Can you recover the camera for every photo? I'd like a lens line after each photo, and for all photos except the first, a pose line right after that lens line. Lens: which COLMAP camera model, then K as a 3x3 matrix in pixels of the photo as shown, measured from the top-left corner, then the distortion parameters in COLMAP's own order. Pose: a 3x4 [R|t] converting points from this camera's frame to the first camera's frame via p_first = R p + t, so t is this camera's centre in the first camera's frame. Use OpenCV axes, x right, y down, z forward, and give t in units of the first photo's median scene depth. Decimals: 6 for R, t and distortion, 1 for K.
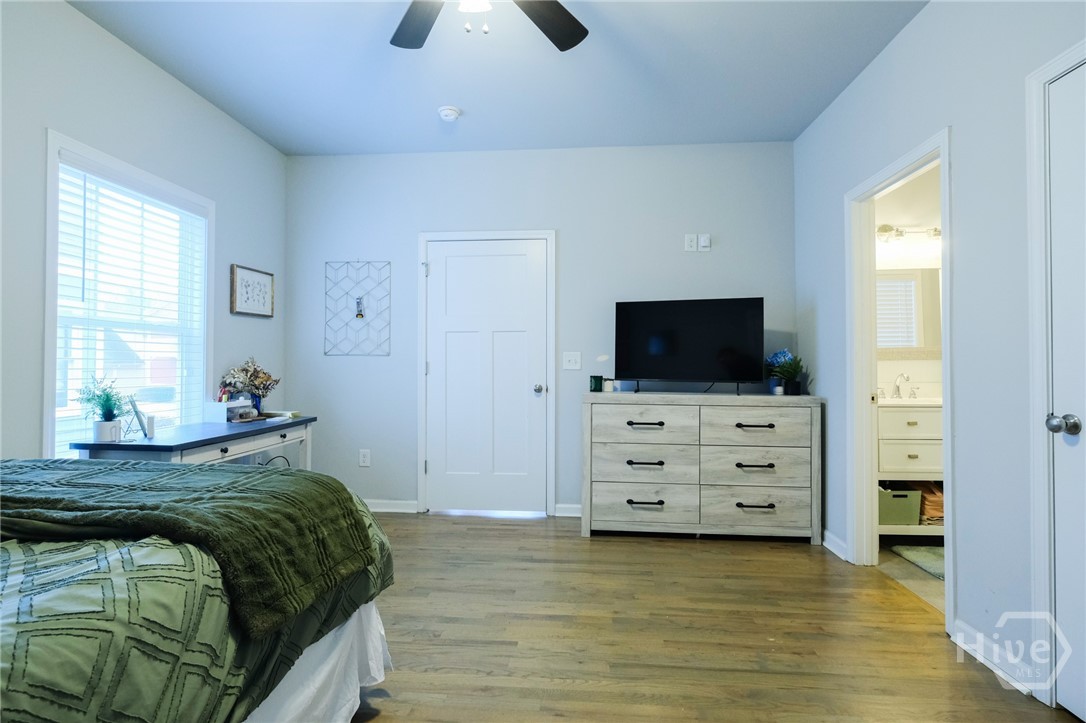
lens RADIAL K [[498.2, 0, 545.3], [0, 498.2, 356.6], [0, 0, 1]] dist [0.000667, 0.000238]
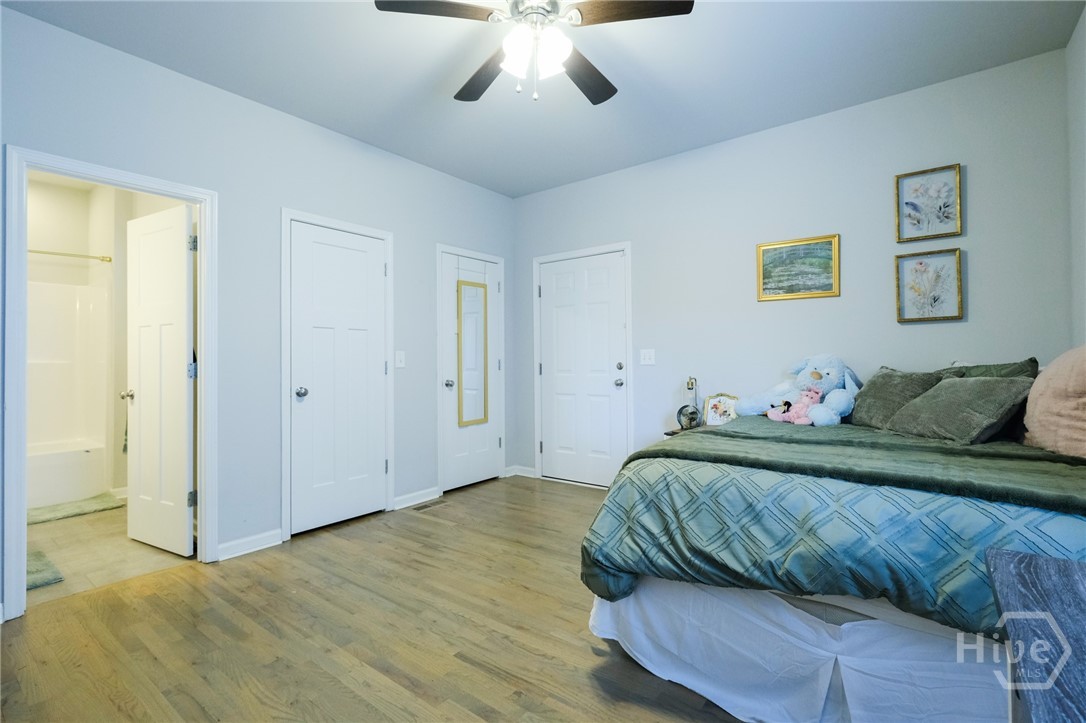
lens RADIAL K [[498.2, 0, 545.3], [0, 498.2, 356.6], [0, 0, 1]] dist [0.000667, 0.000238]
pose [[-0.835654, 0.011667, 0.549132, -0.774441], [-0.003953, 0.999621, -0.027254, 0.037876], [-0.549242, -0.024945, -0.835291, 1.828231]]
